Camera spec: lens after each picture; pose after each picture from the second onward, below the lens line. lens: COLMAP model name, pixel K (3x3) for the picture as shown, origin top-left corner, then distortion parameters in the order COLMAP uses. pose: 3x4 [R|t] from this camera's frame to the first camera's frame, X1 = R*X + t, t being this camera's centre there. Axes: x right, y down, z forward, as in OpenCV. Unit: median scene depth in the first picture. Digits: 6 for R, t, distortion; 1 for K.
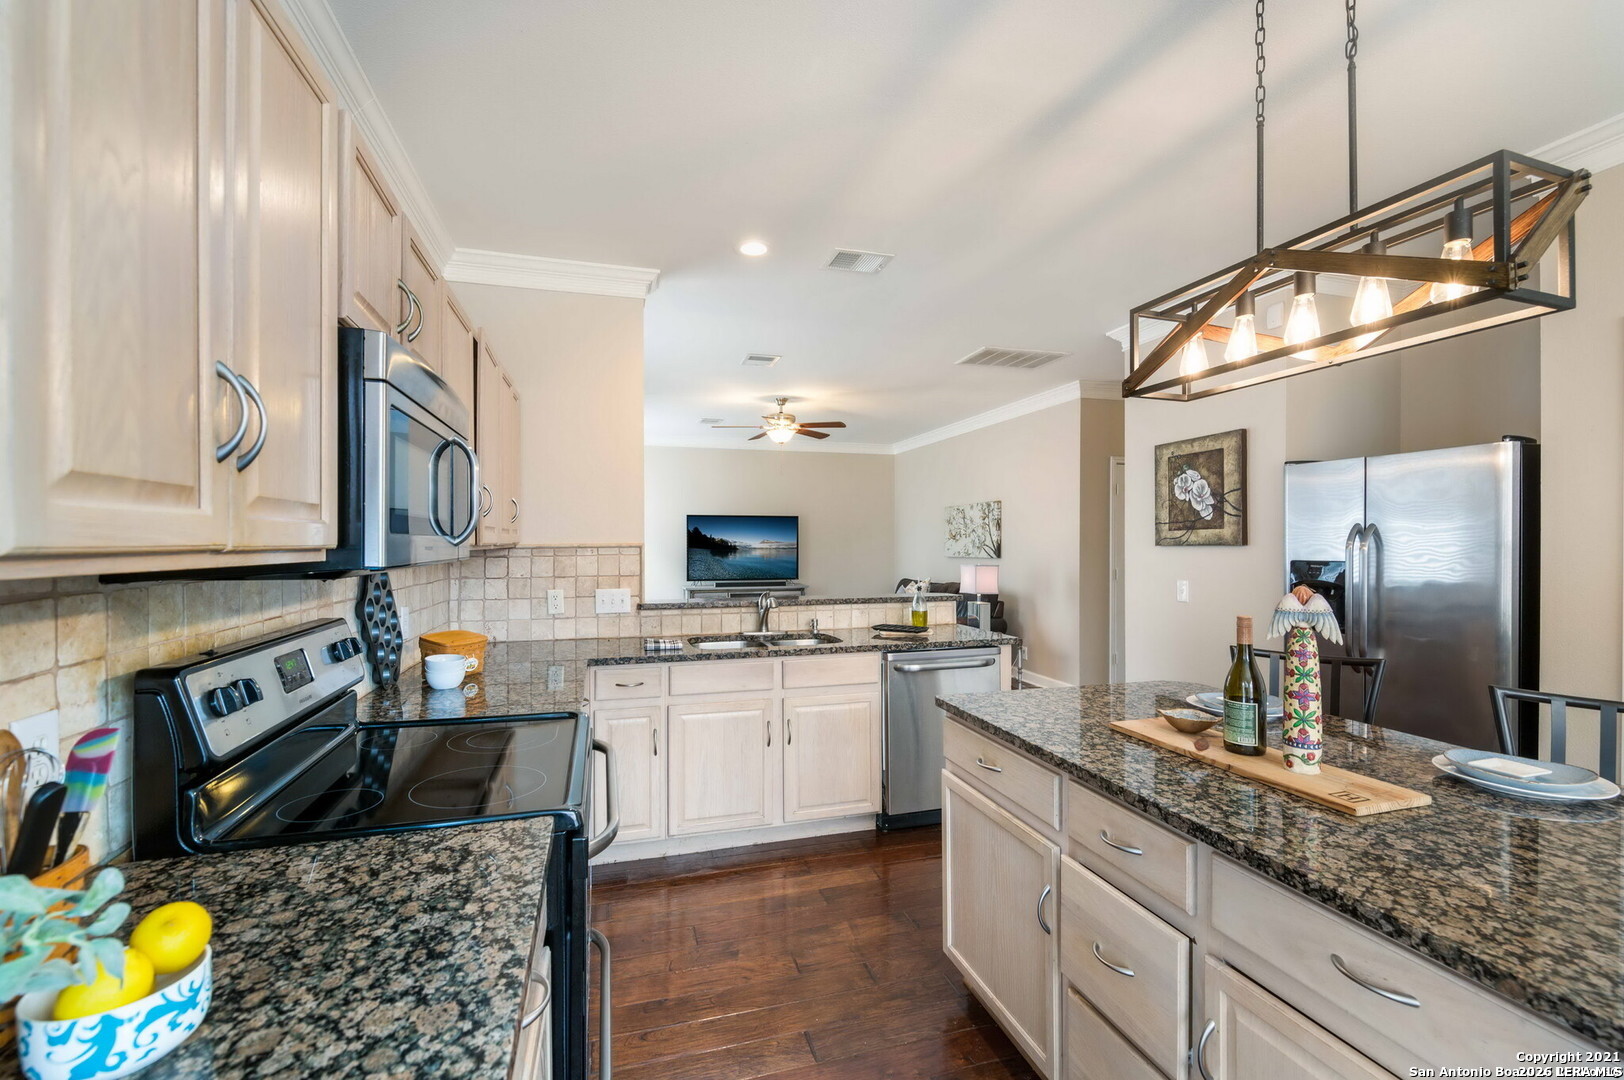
lens RADIAL K [[701.5, 0, 817.0], [0, 701.5, 543.5], [0, 0, 1]] dist [0.001880, -0.005505]
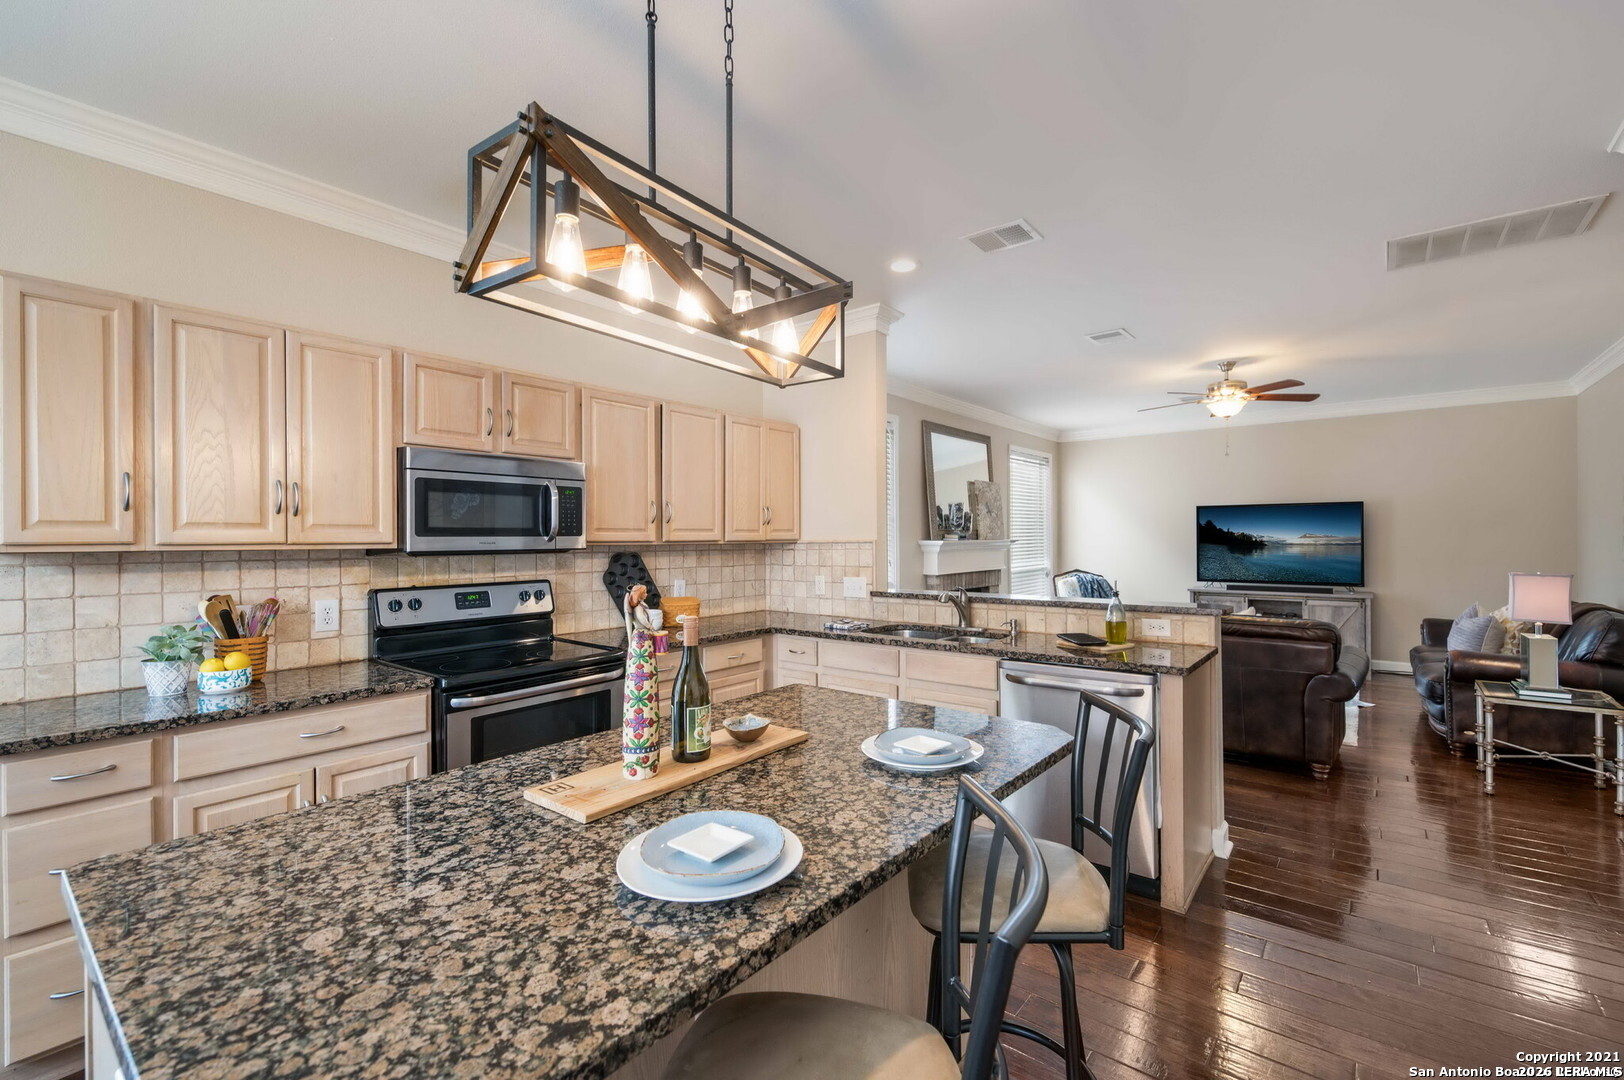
lens RADIAL K [[695.9, 0, 821.9], [0, 695.9, 536.1], [0, 0, 1]] dist [0.017349, -0.008830]
pose [[0.579637, -0.004911, -0.814860, 0.633533], [0.002213, 0.999988, -0.004452, -0.000811], [0.814872, 0.000777, 0.579641, 0.251724]]
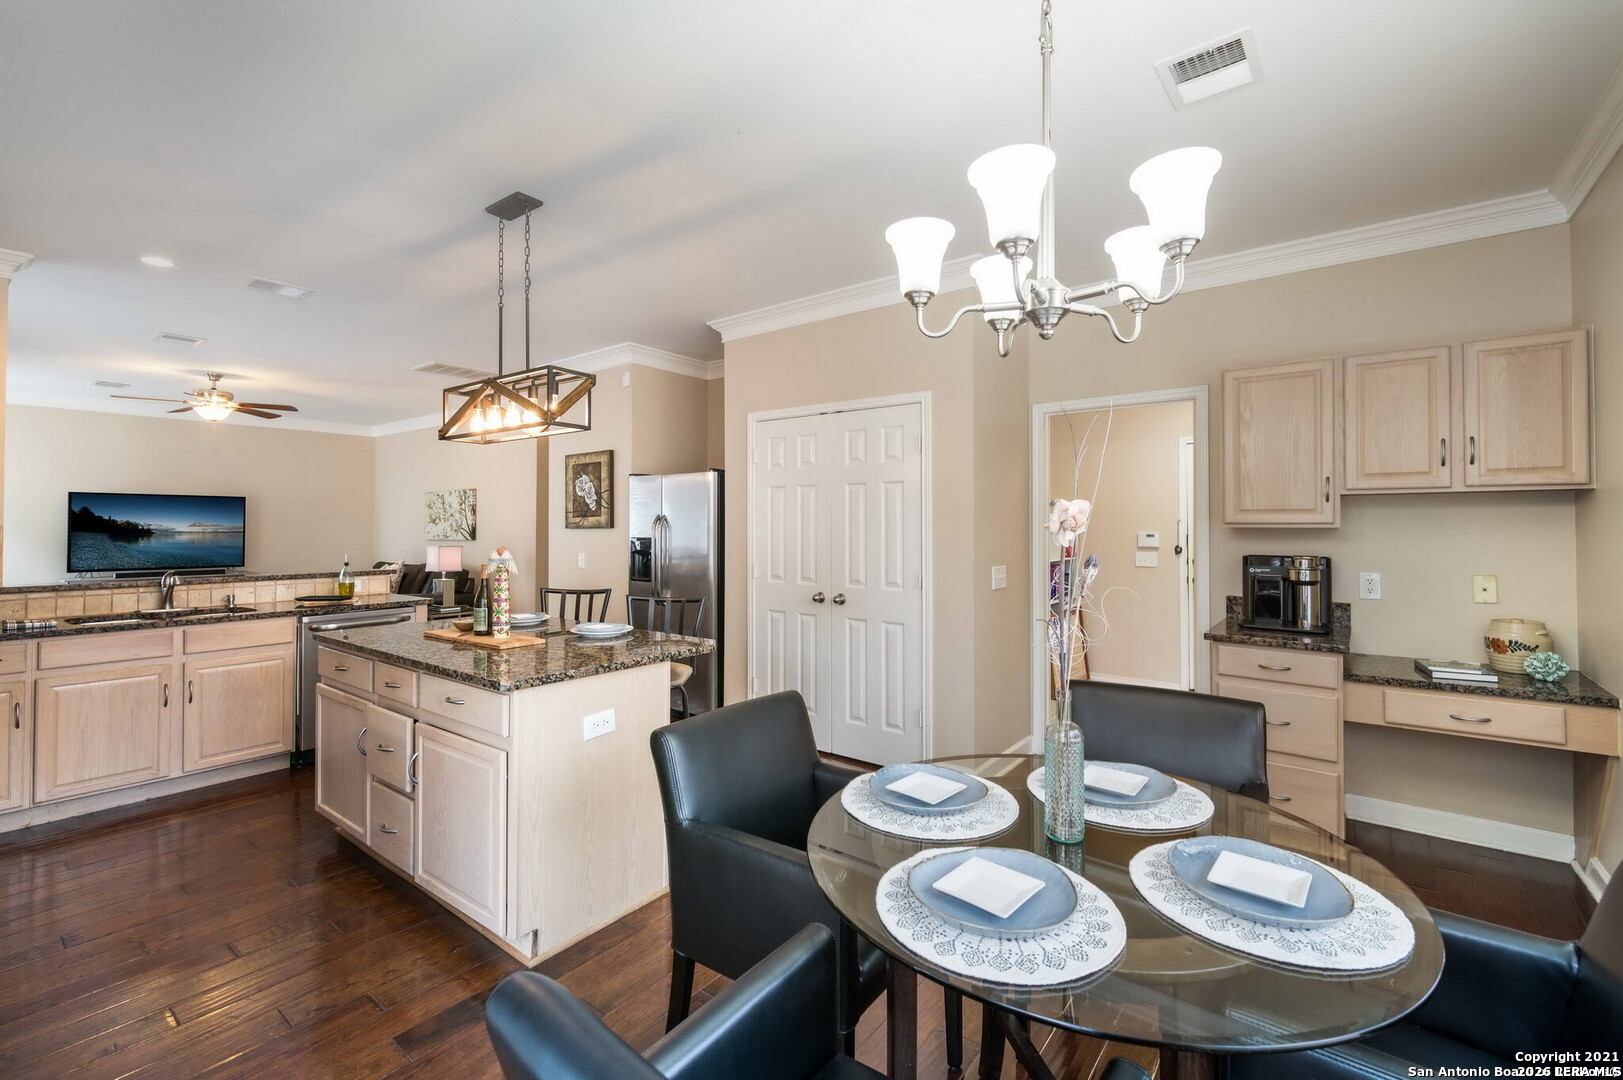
lens RADIAL K [[698.6, 0, 827.5], [0, 698.6, 515.6], [0, 0, 1]] dist [0.015948, -0.008349]
pose [[0.803659, 0.010932, 0.594989, 0.094153], [-0.000654, 0.999847, -0.017489, 0.001893], [-0.595089, 0.013666, 0.803543, -0.469028]]
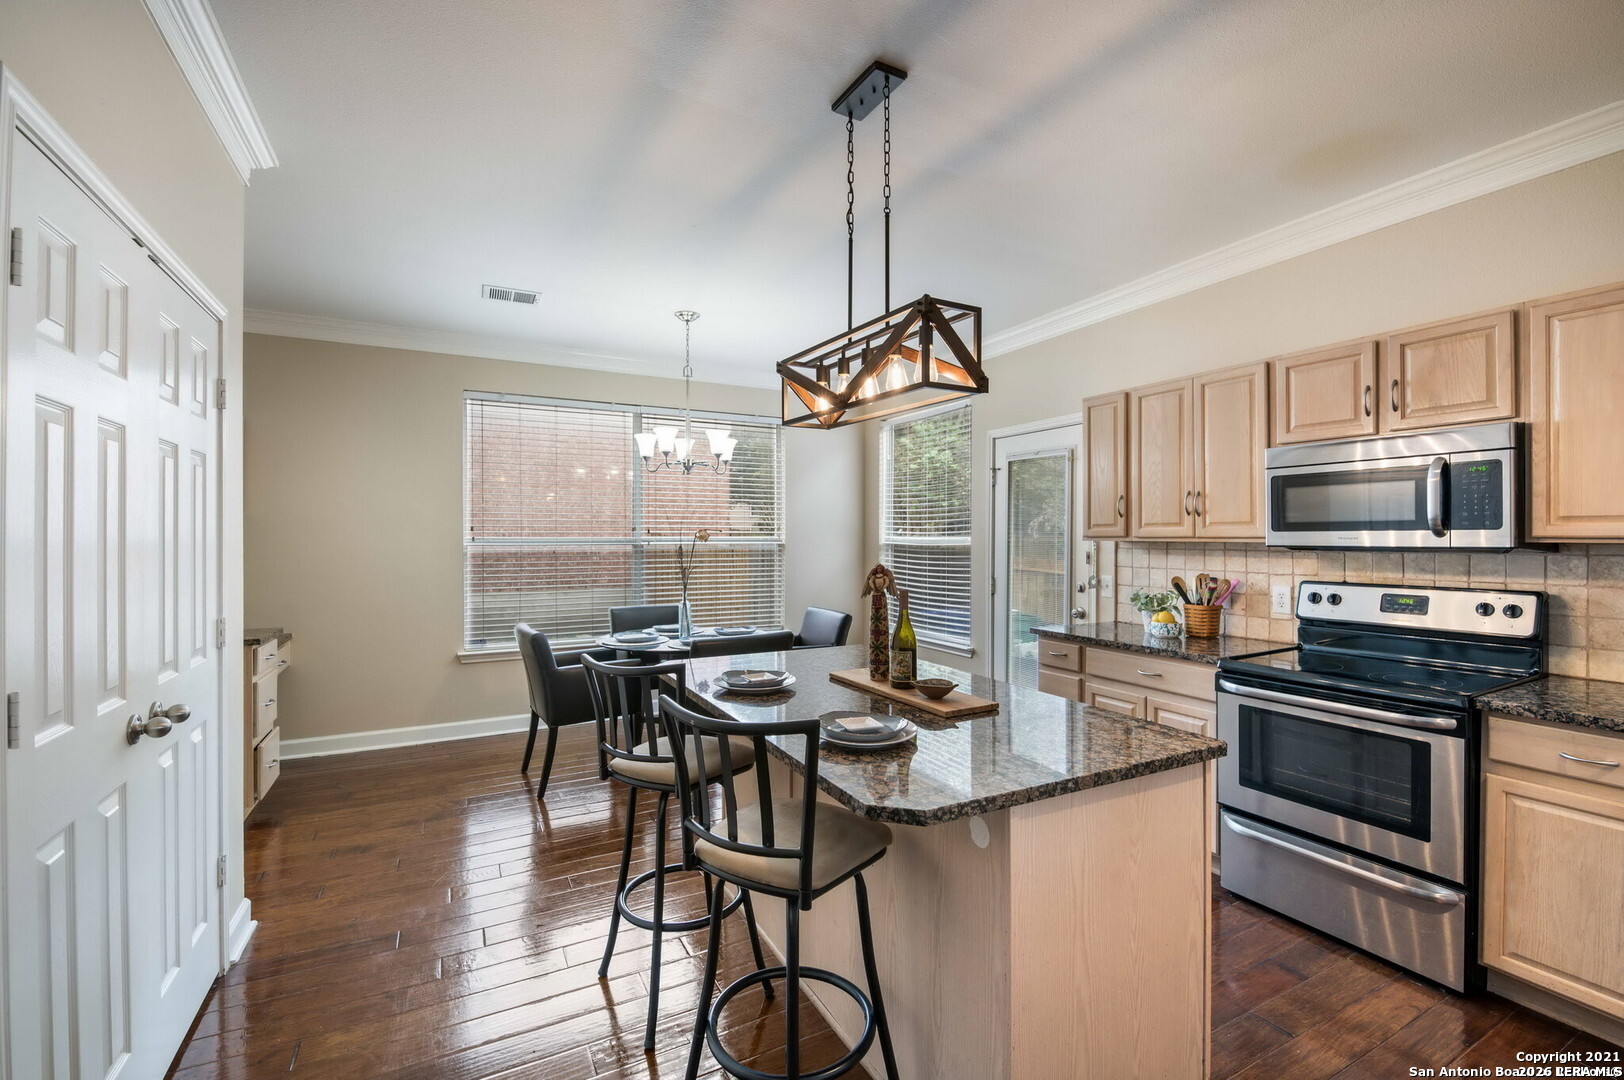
lens RADIAL K [[701.5, 0, 817.0], [0, 701.5, 543.5], [0, 0, 1]] dist [0.001880, -0.005505]
pose [[-0.979485, 0.002785, -0.201496, 0.454707], [0.000355, 0.999927, 0.012095, -0.000853], [0.201515, 0.011775, -0.979415, 0.992625]]
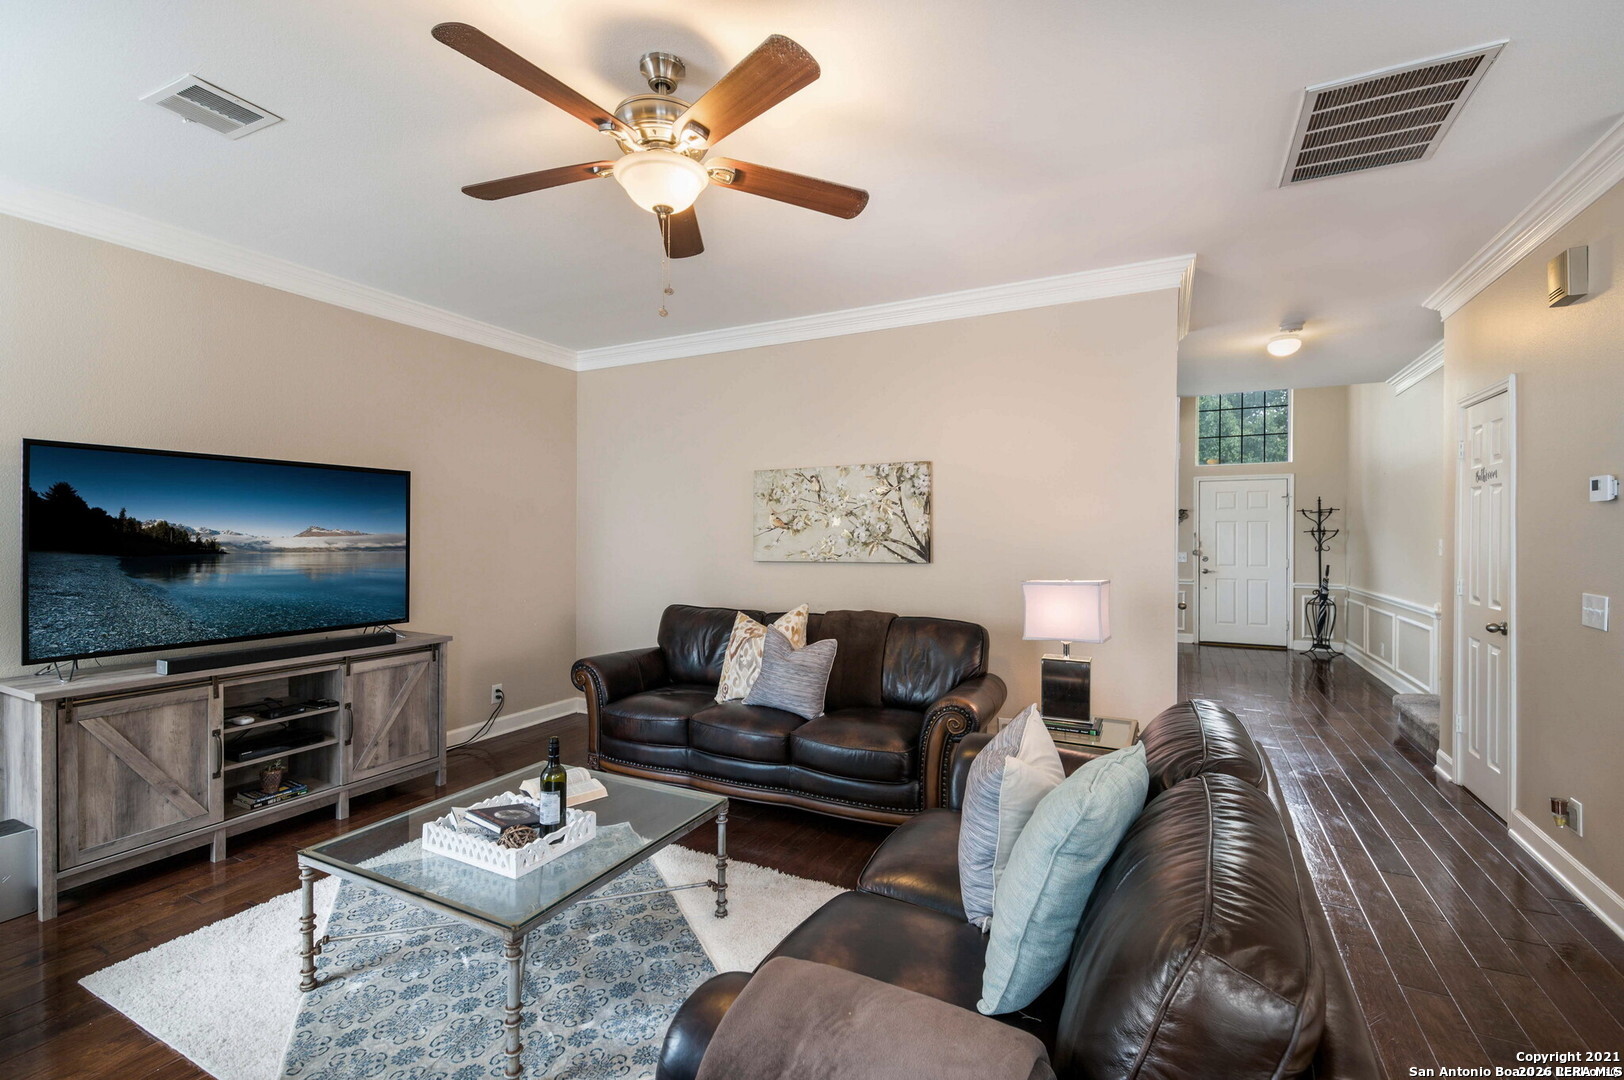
lens RADIAL K [[695.9, 0, 821.9], [0, 695.9, 536.1], [0, 0, 1]] dist [0.017349, -0.008830]
pose [[0.684475, -0.001406, 0.729035, -0.408384], [-0.000089, 0.999998, 0.002011, -0.003458], [-0.729036, -0.001442, 0.684473, 1.359529]]
